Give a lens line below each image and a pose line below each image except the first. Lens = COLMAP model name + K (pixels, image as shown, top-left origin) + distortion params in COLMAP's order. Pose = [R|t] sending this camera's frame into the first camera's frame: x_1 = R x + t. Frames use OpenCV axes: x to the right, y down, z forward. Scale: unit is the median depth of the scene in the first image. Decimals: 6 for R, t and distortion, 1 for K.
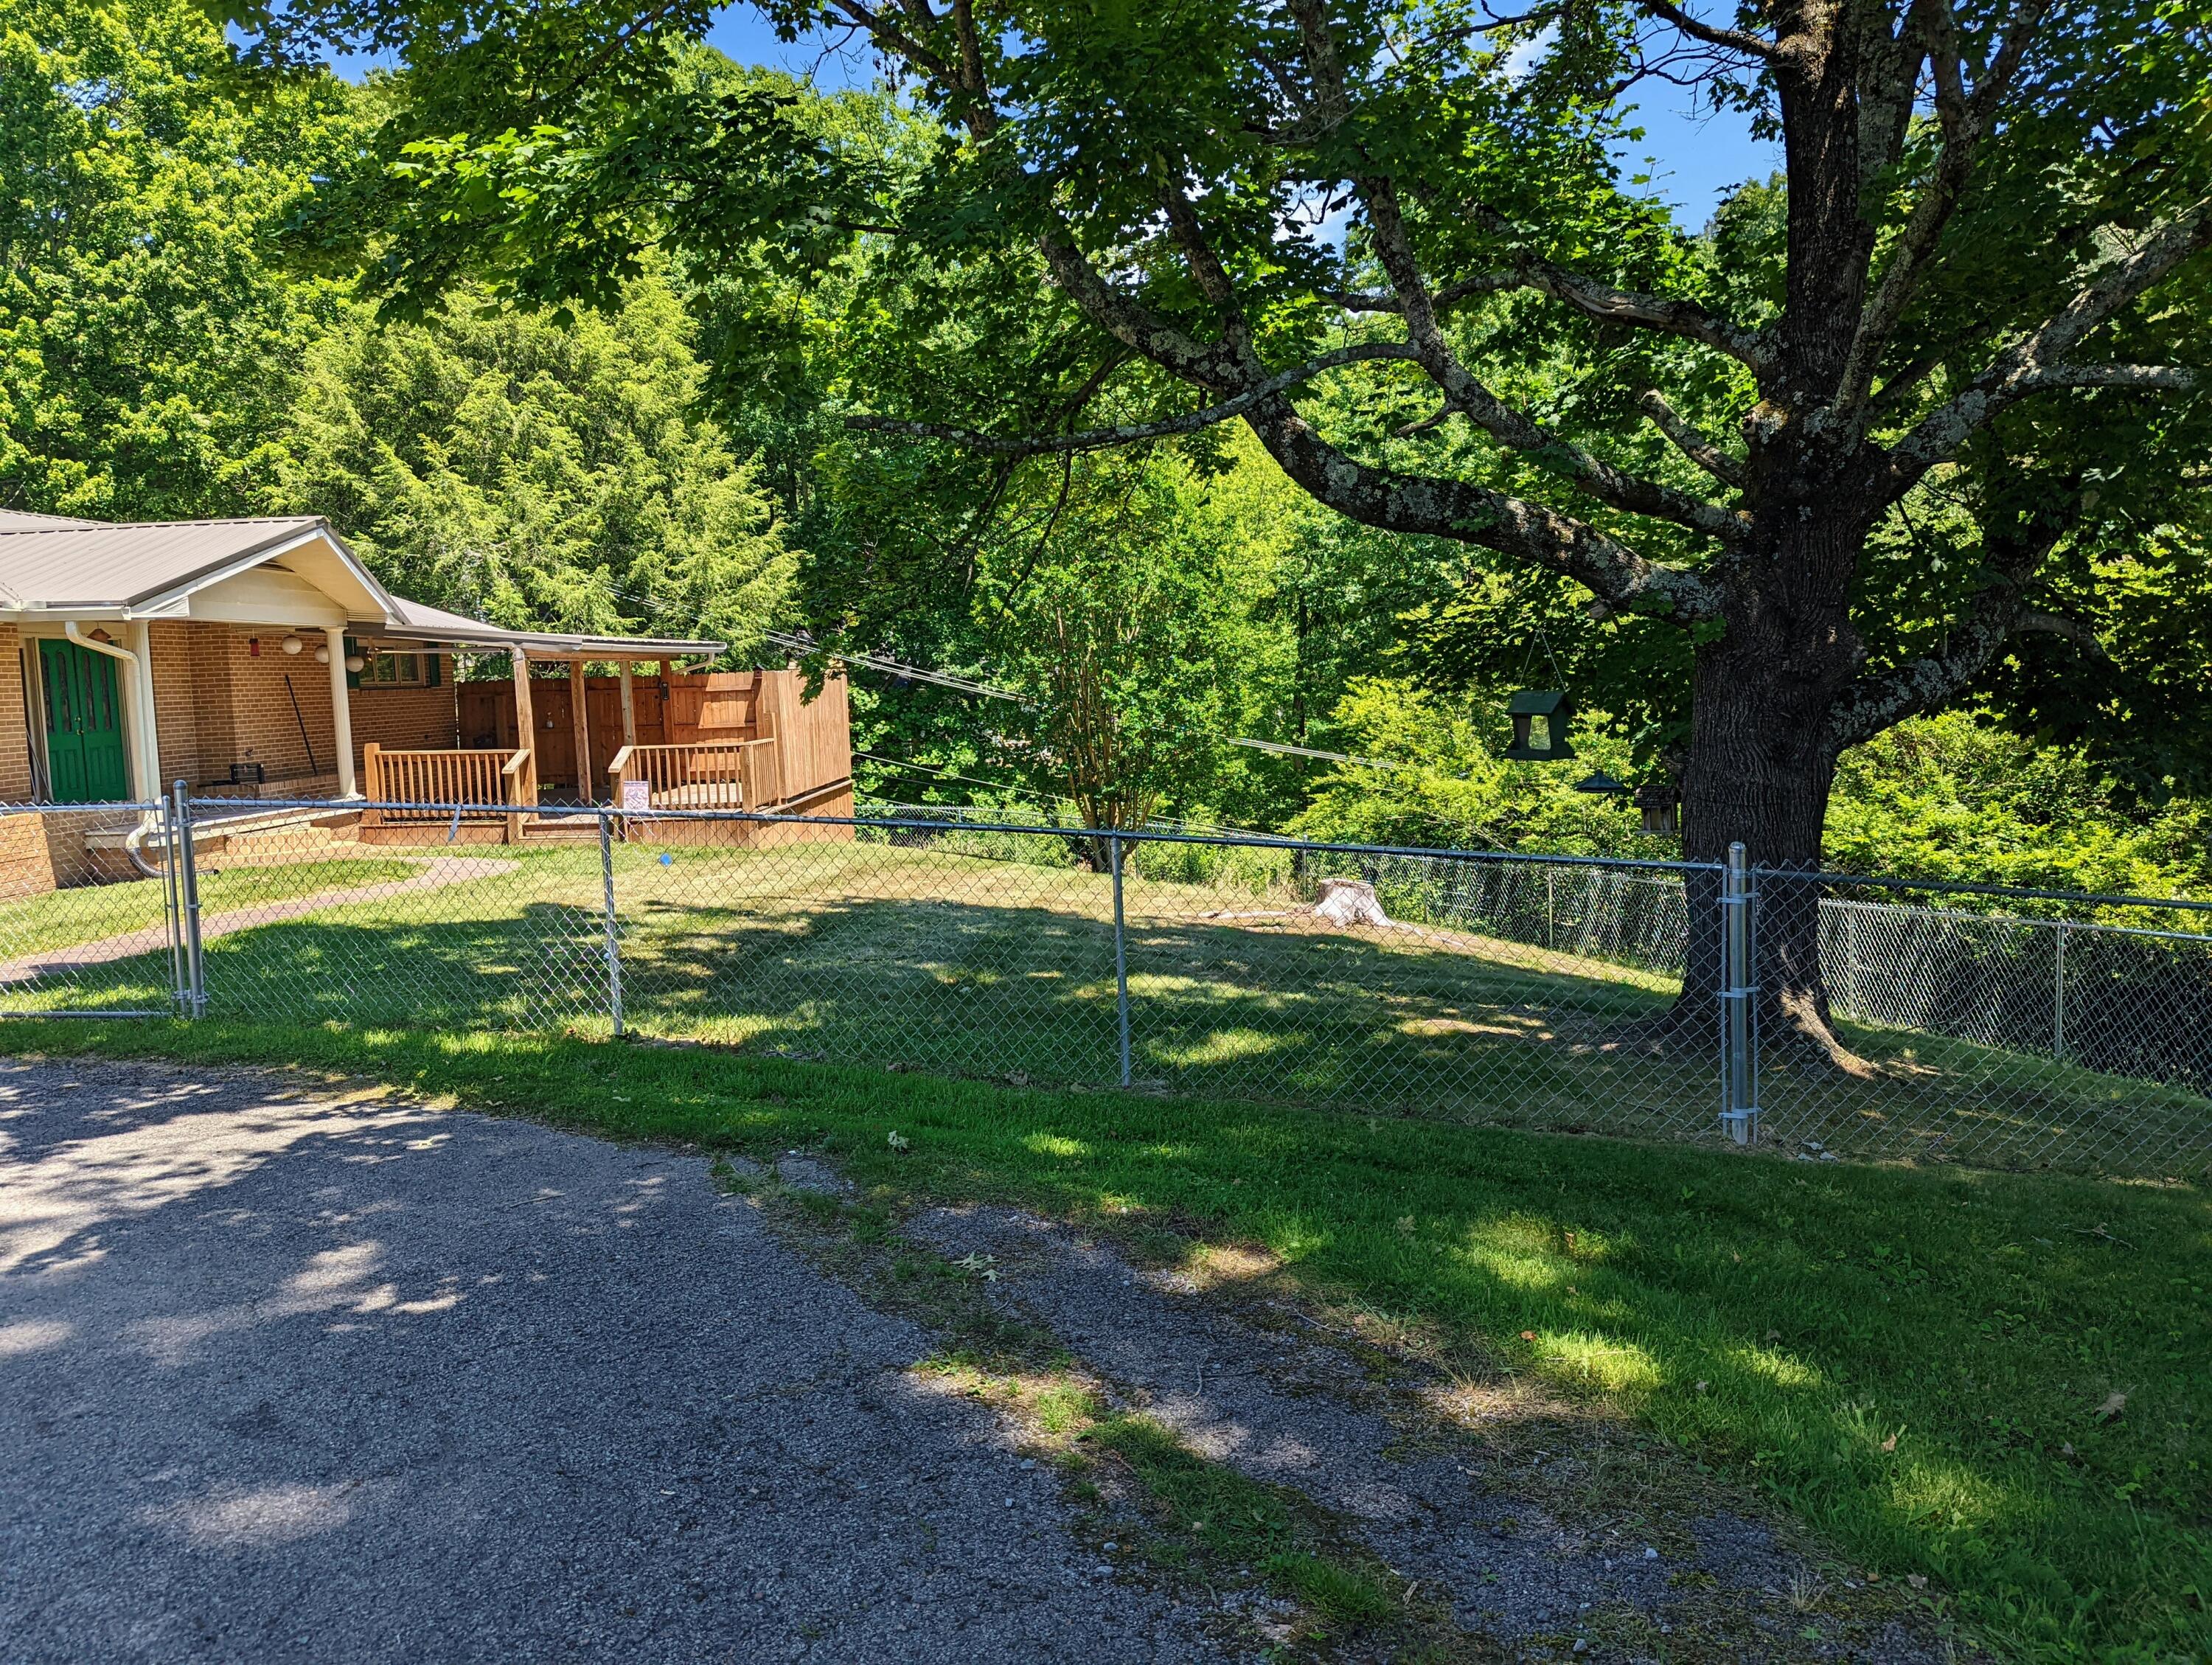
lens RADIAL K [[1669.9, 0, 1111.9], [0, 1669.9, 805.2], [0, 0, 1]] dist [0.065598, -0.058509]
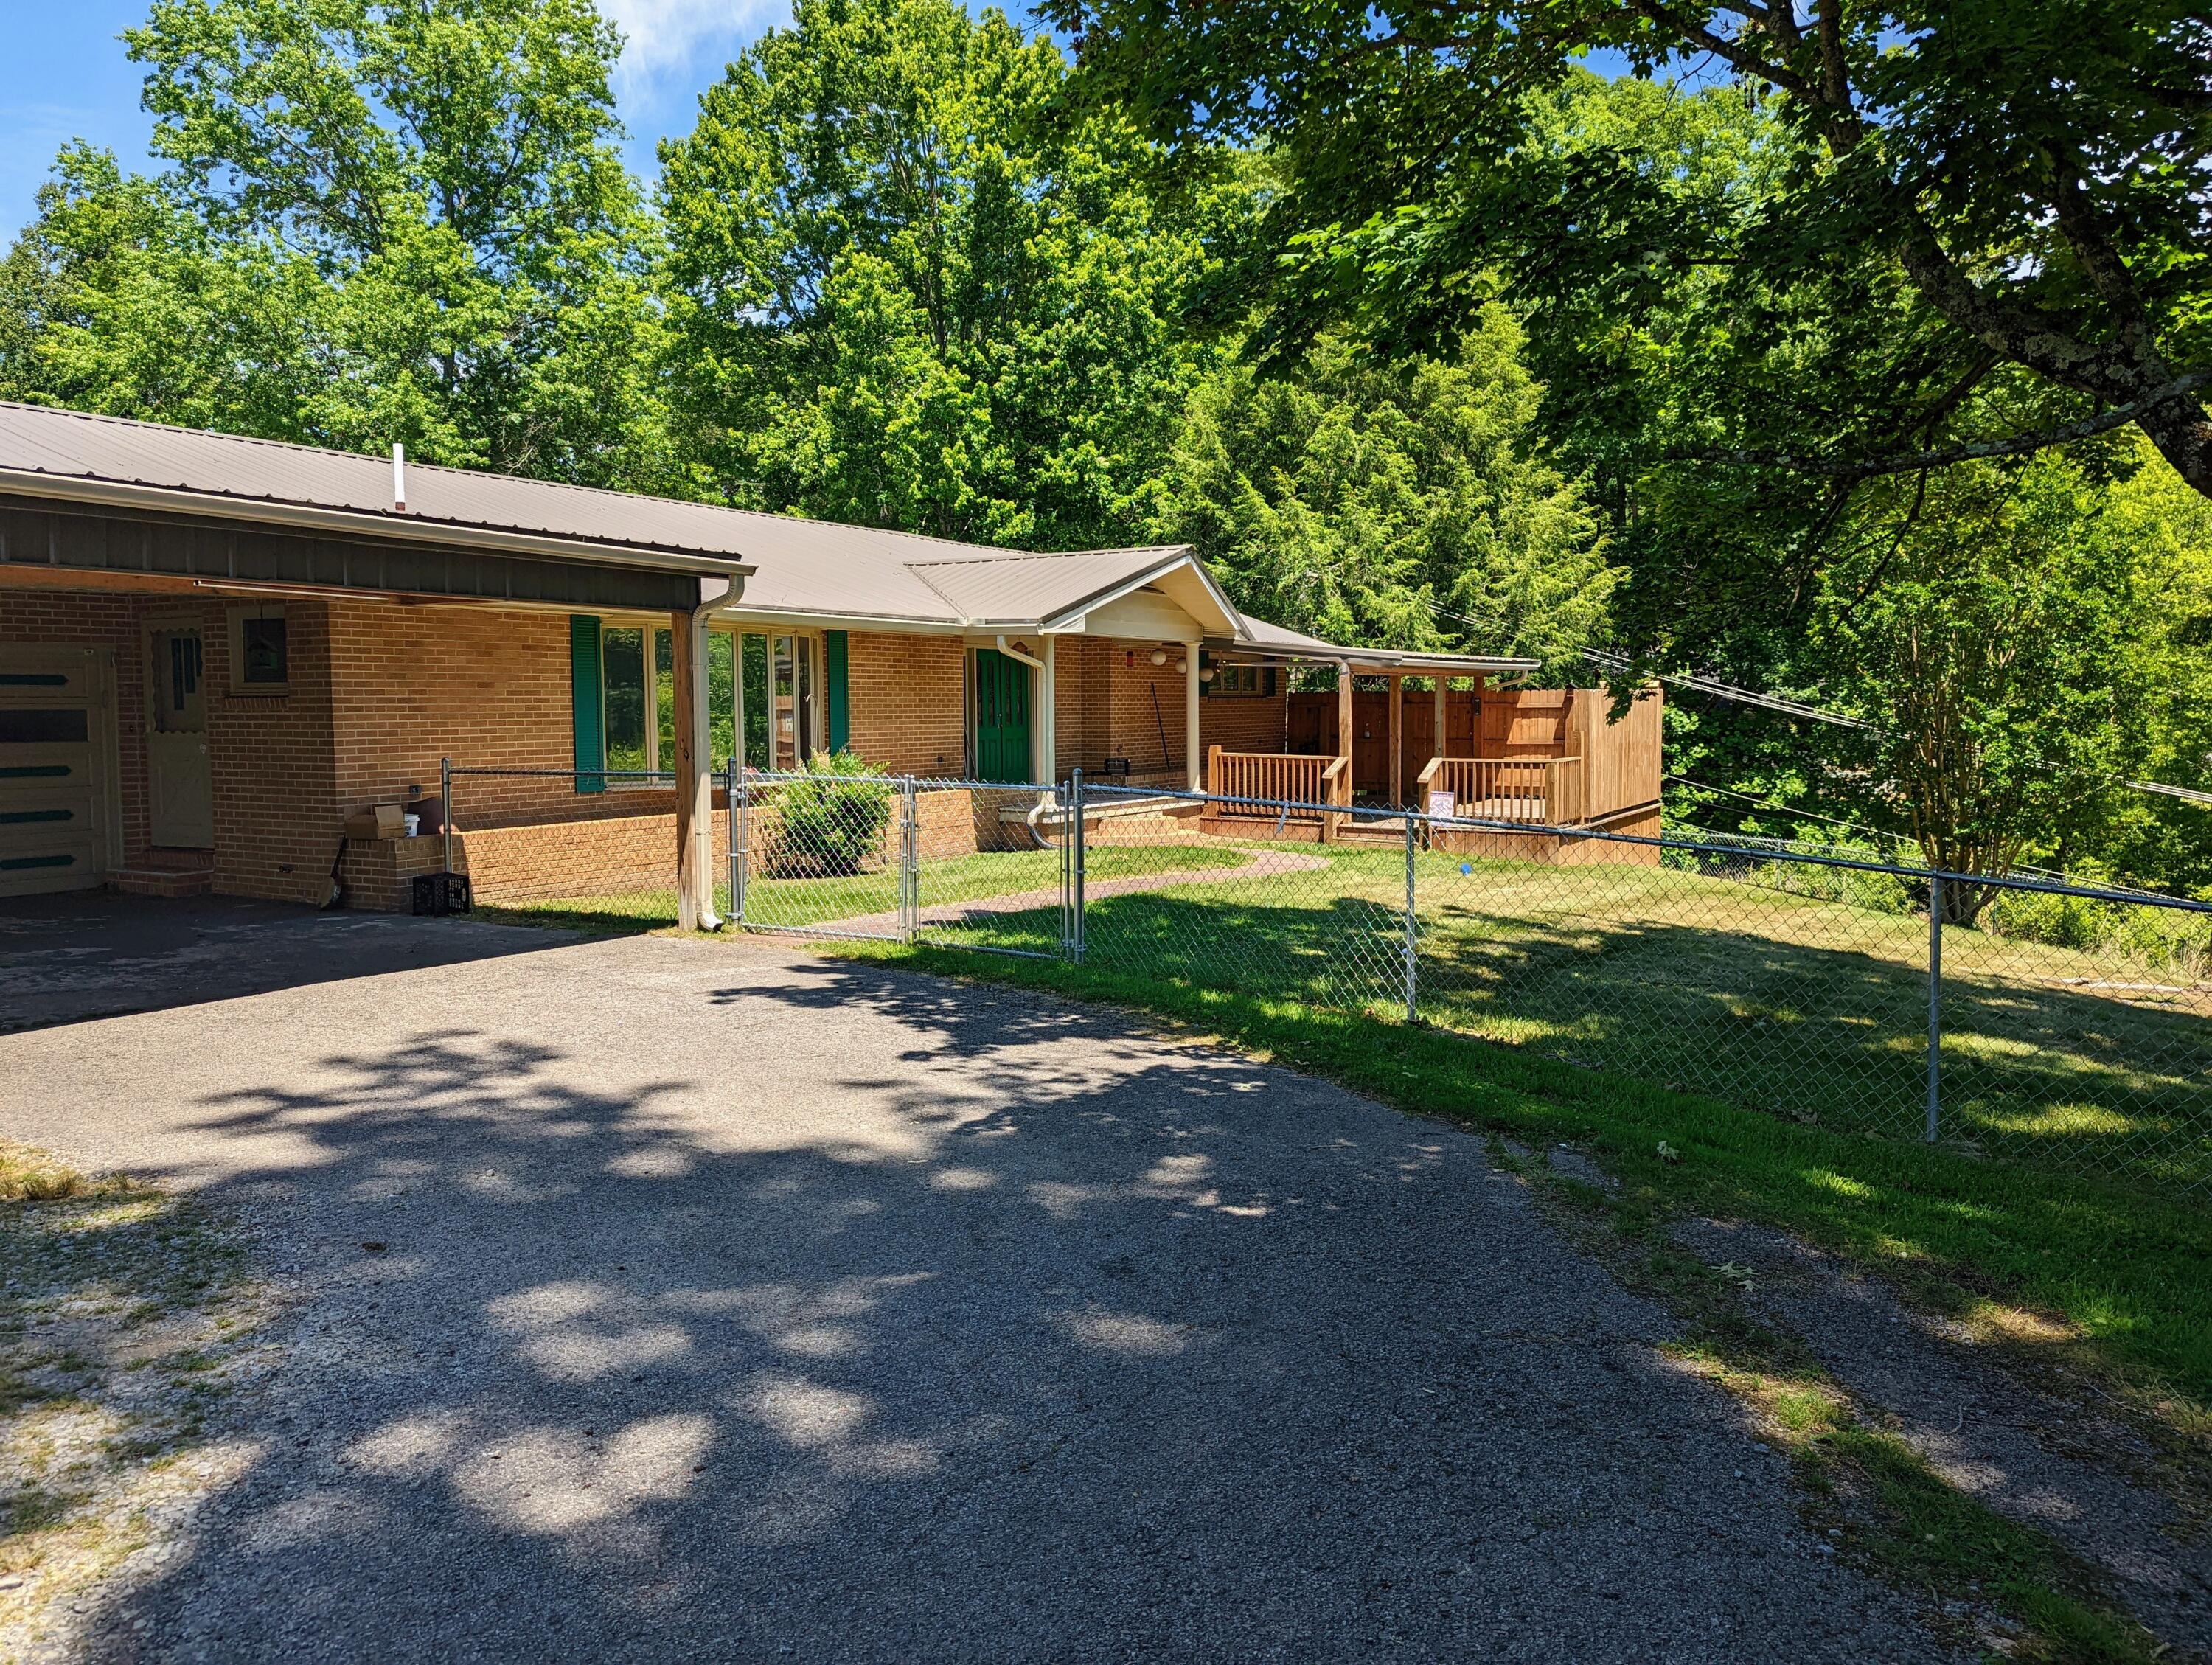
lens RADIAL K [[1669.9, 0, 1089.4], [0, 1669.9, 816.5], [0, 0, 1]] dist [0.065598, -0.058509]
pose [[0.883123, 0.064206, -0.464727, 0.012634], [-0.065323, 0.997770, 0.013717, 0.001842], [0.464571, 0.018244, 0.885348, -0.040715]]
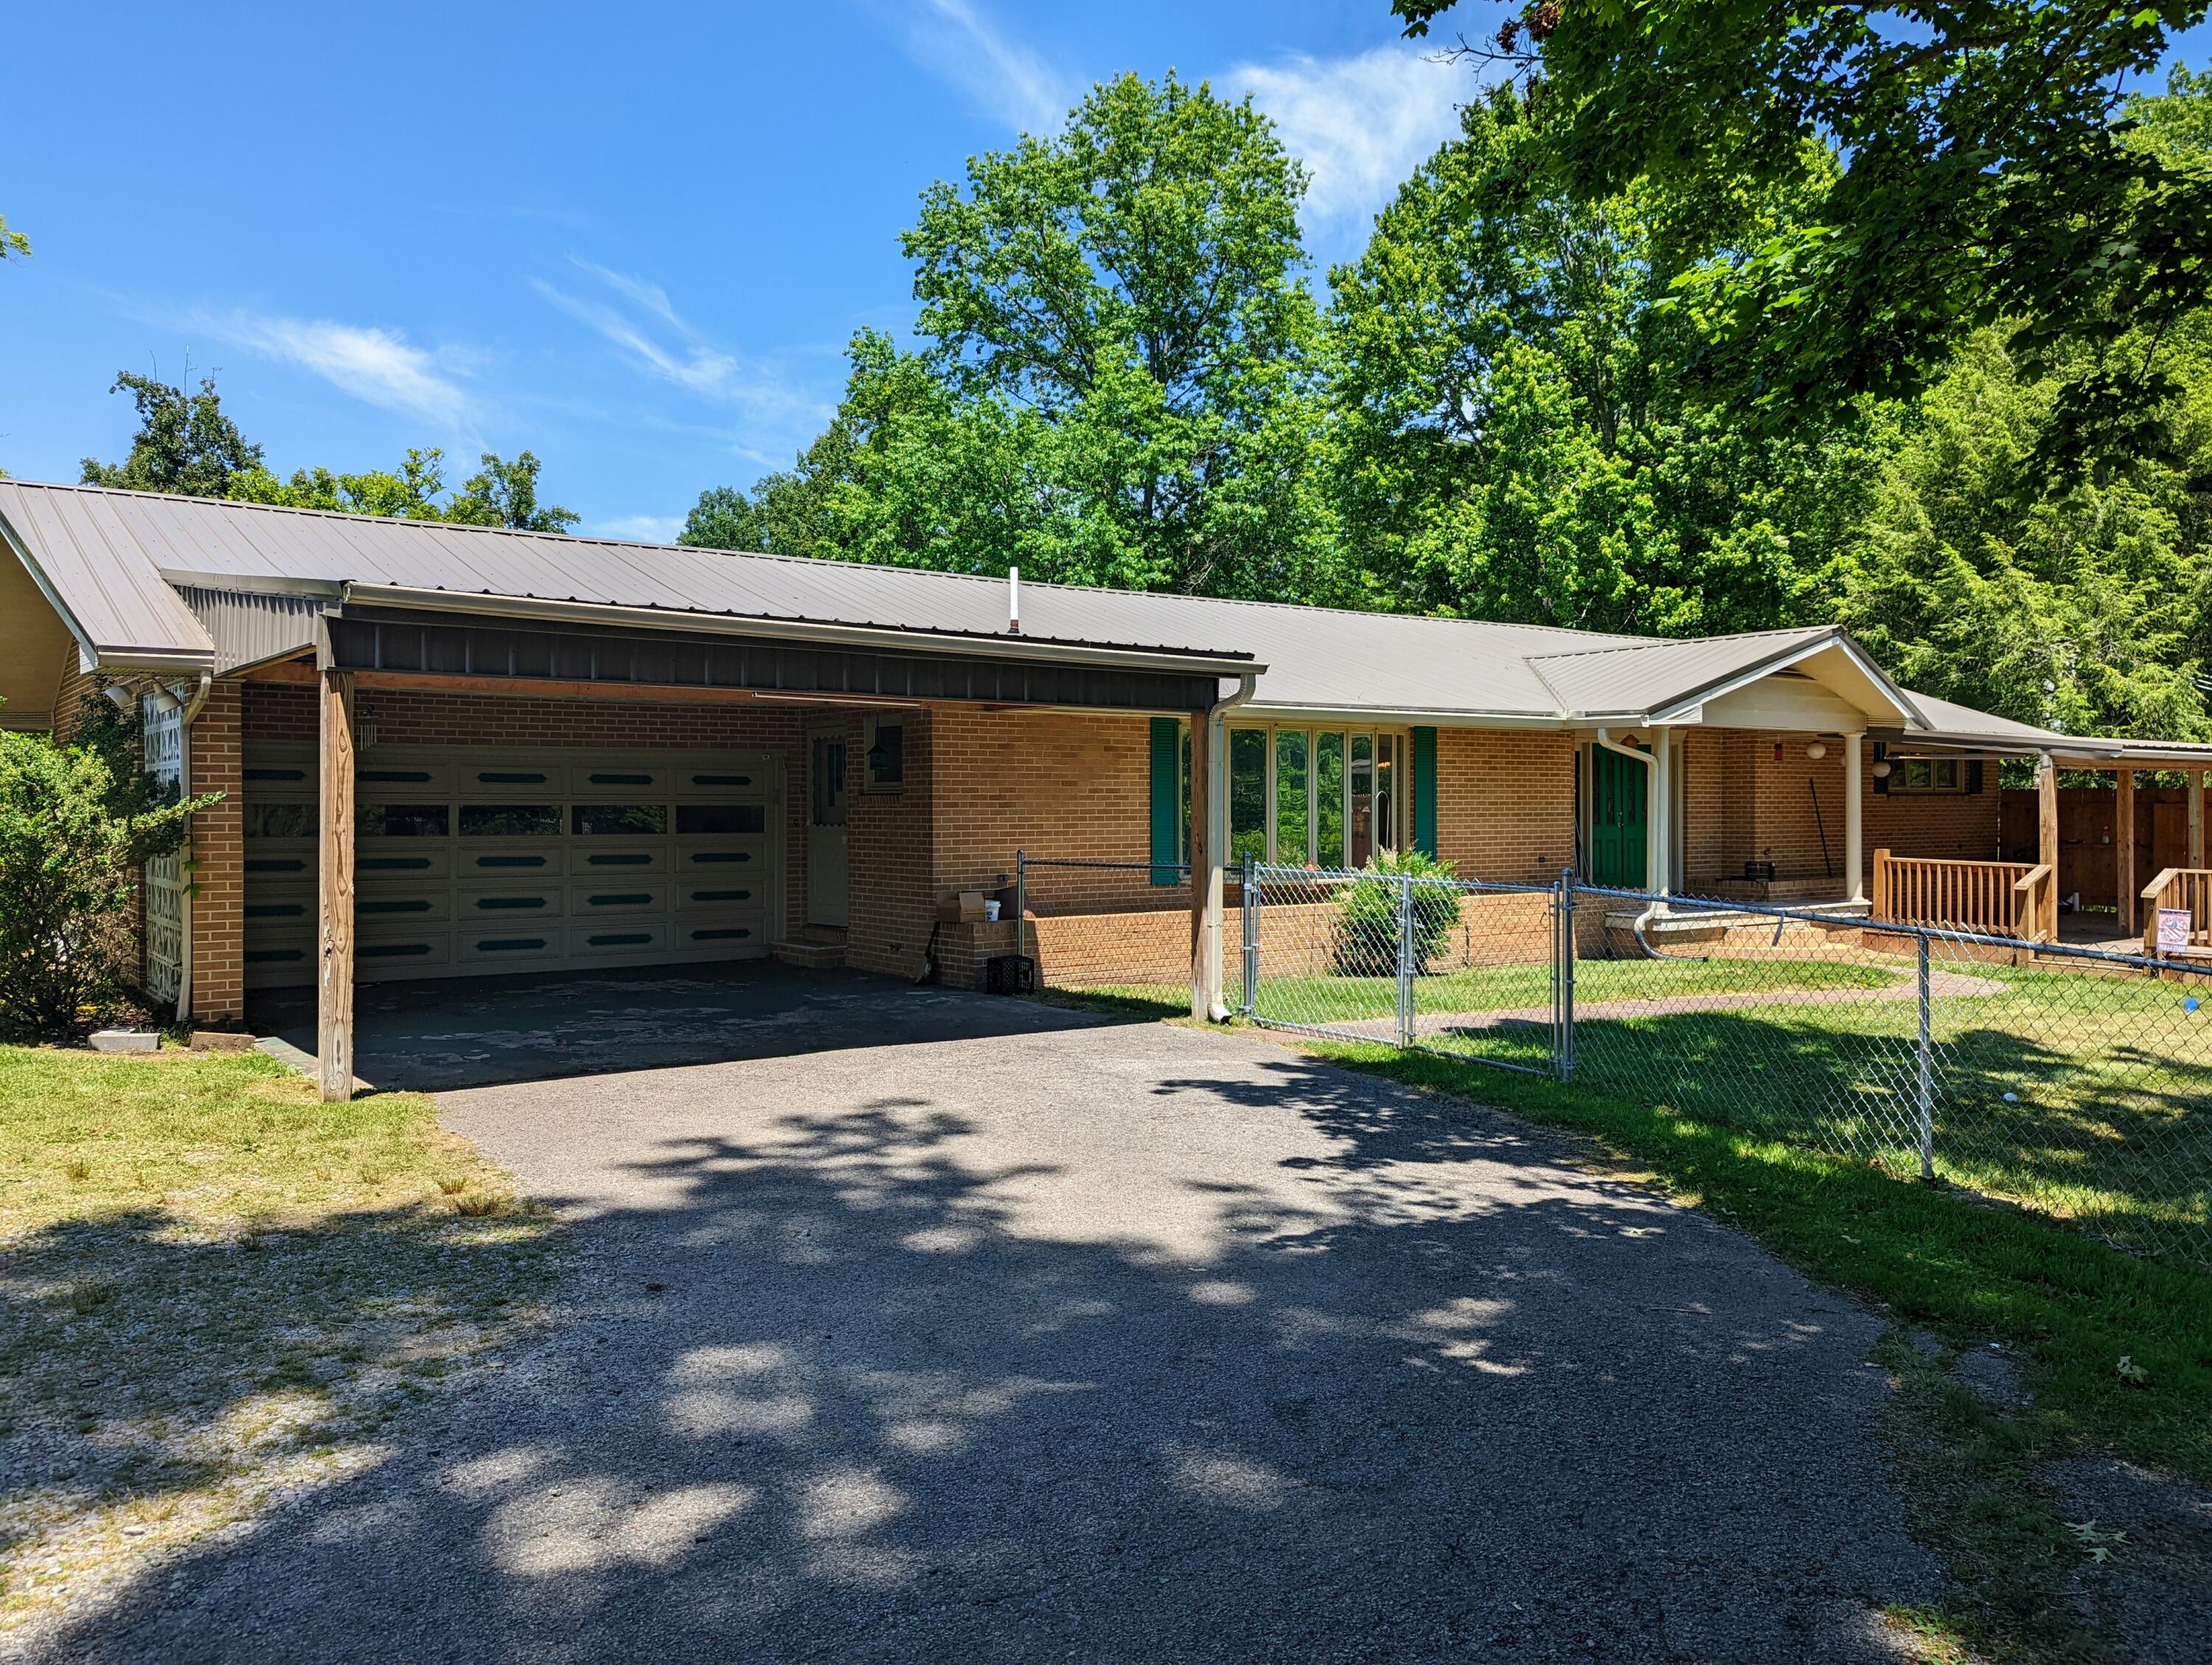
lens RADIAL K [[1669.9, 0, 1108.0], [0, 1669.9, 818.8], [0, 0, 1]] dist [0.065598, -0.058509]
pose [[0.623003, 0.041884, -0.781098, 0.089775], [-0.083752, 0.996397, -0.013371, -0.005104], [0.777723, 0.073749, 0.624266, 0.042103]]
